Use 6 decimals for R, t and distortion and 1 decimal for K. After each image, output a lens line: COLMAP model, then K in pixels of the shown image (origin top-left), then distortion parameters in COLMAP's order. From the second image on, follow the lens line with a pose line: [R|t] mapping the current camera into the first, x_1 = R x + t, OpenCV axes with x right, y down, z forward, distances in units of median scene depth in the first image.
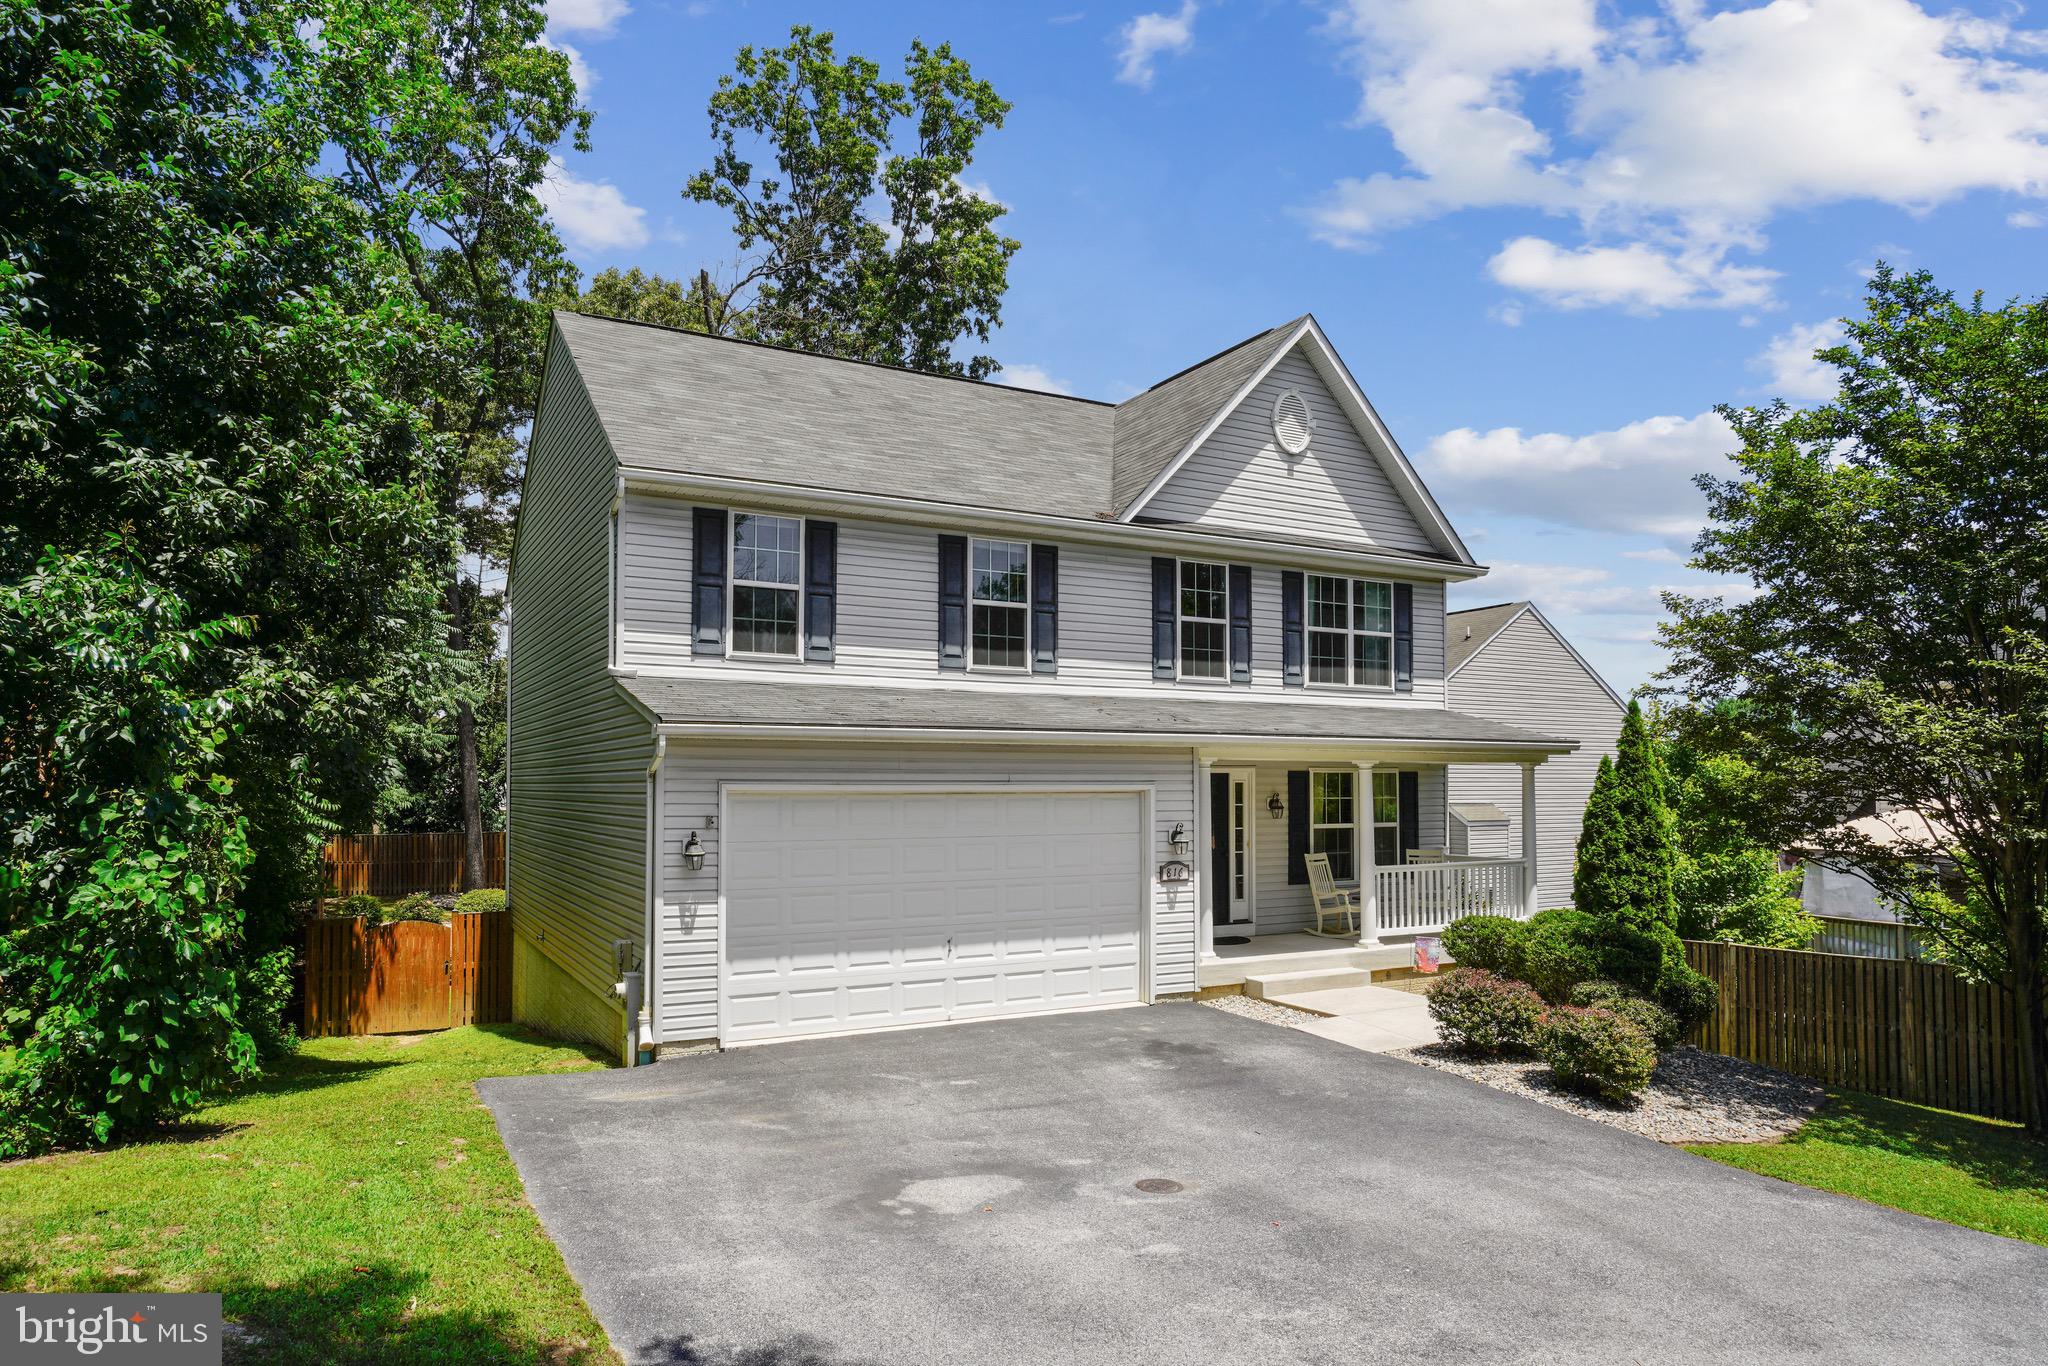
lens RADIAL K [[1250.8, 0, 1057.6], [0, 1250.8, 753.5], [0, 0, 1]] dist [0.005826, -0.000629]
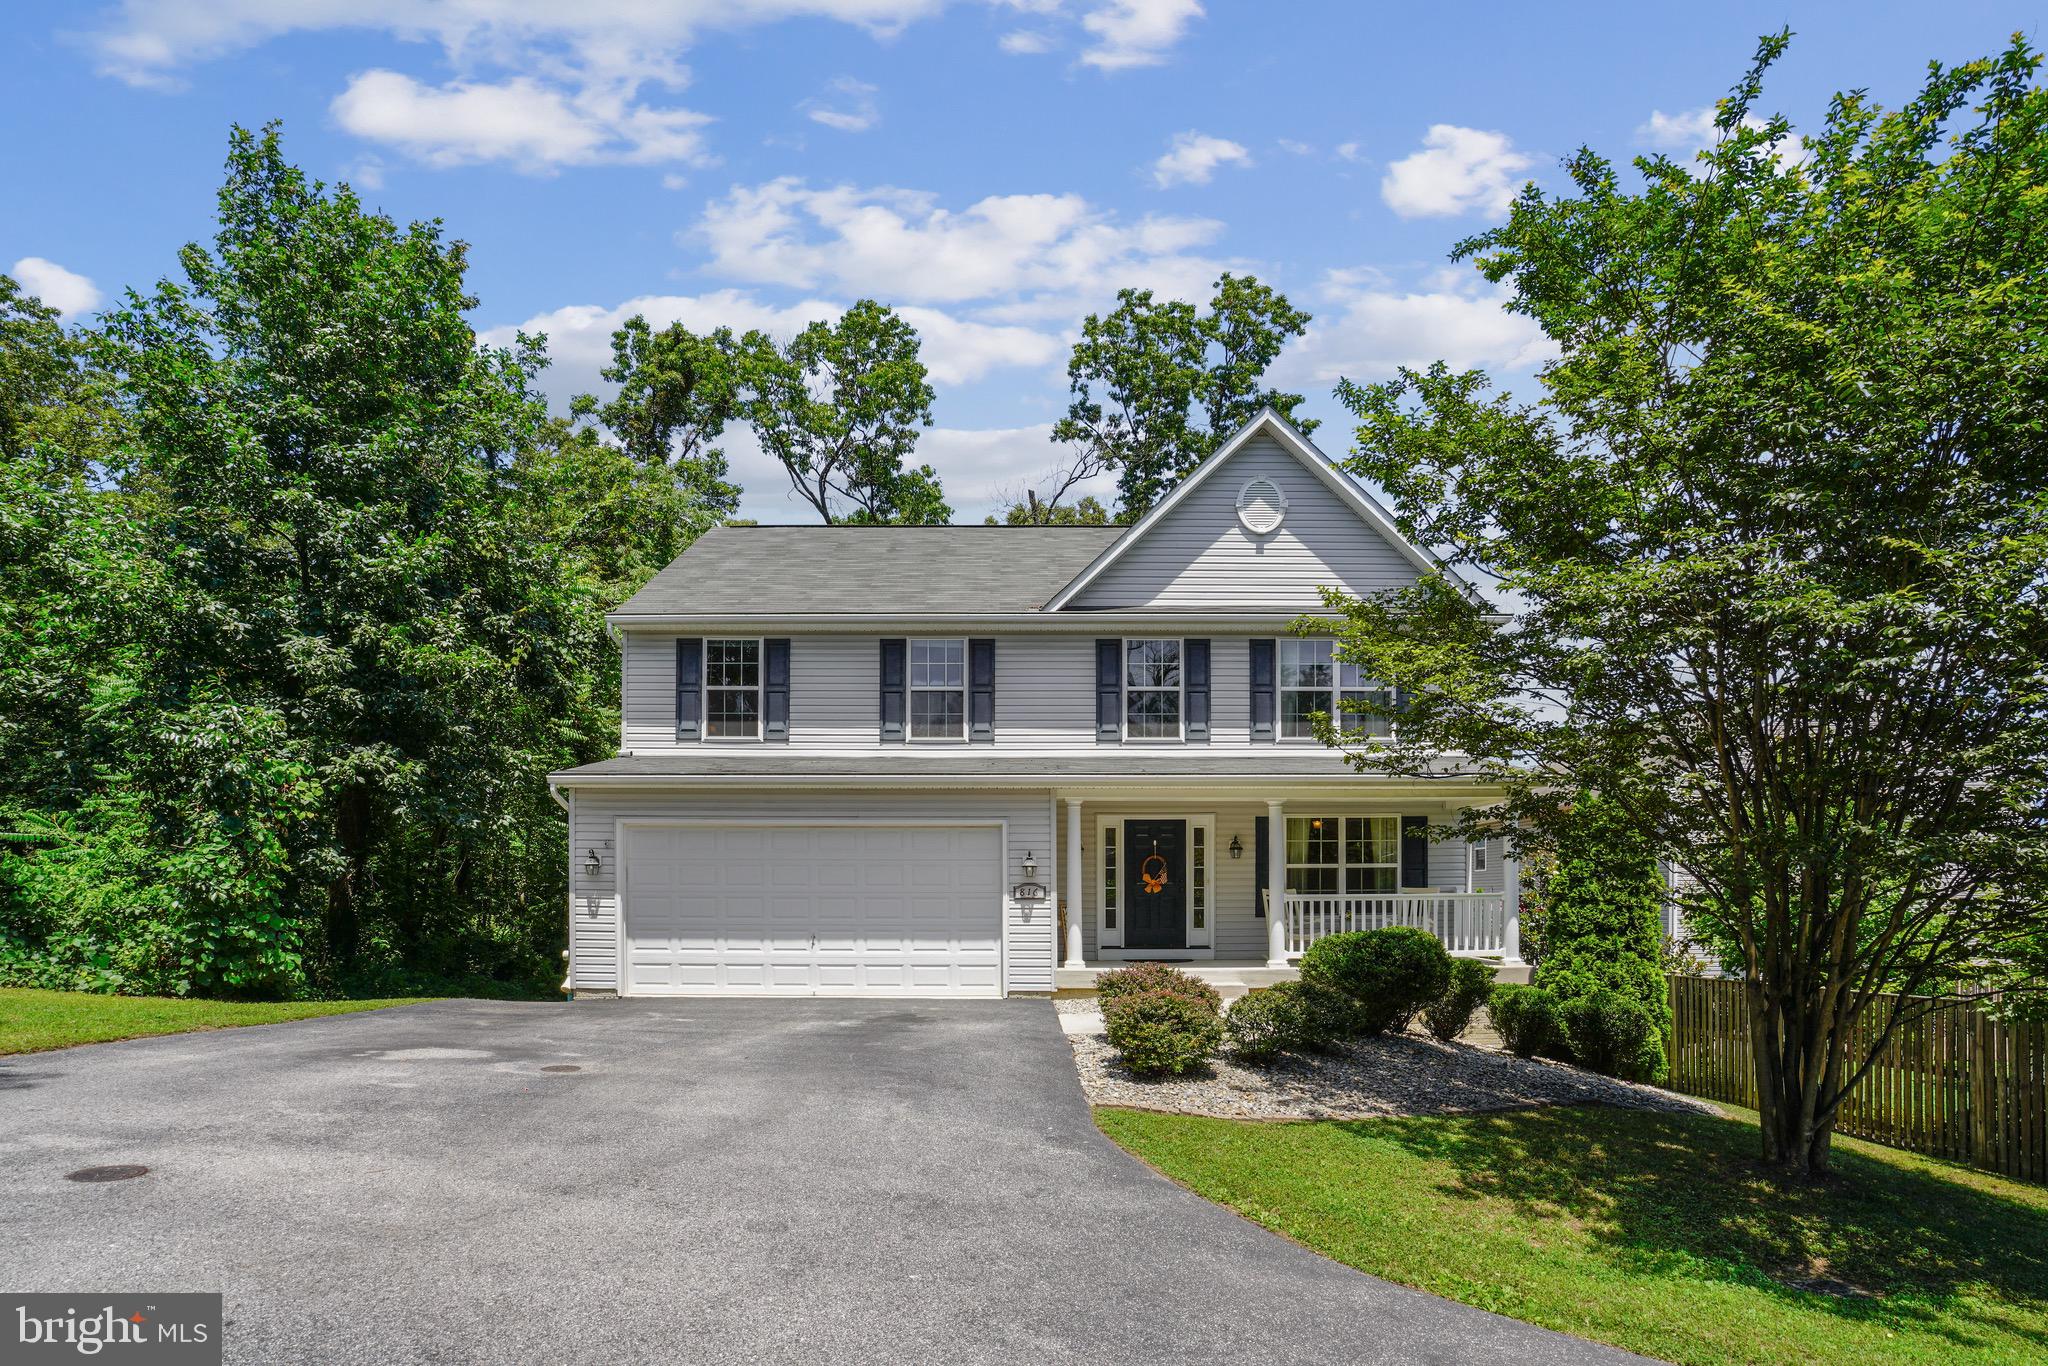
lens RADIAL K [[940.4, 0, 988.2], [0, 940.4, 885.9], [0, 0, 1]] dist [-0.010680, 0.000438]
pose [[0.876883, -0.007433, -0.480646, 0.402545], [0.021534, 0.999484, 0.023829, 0.053804], [0.480221, -0.031246, 0.876591, 0.146824]]
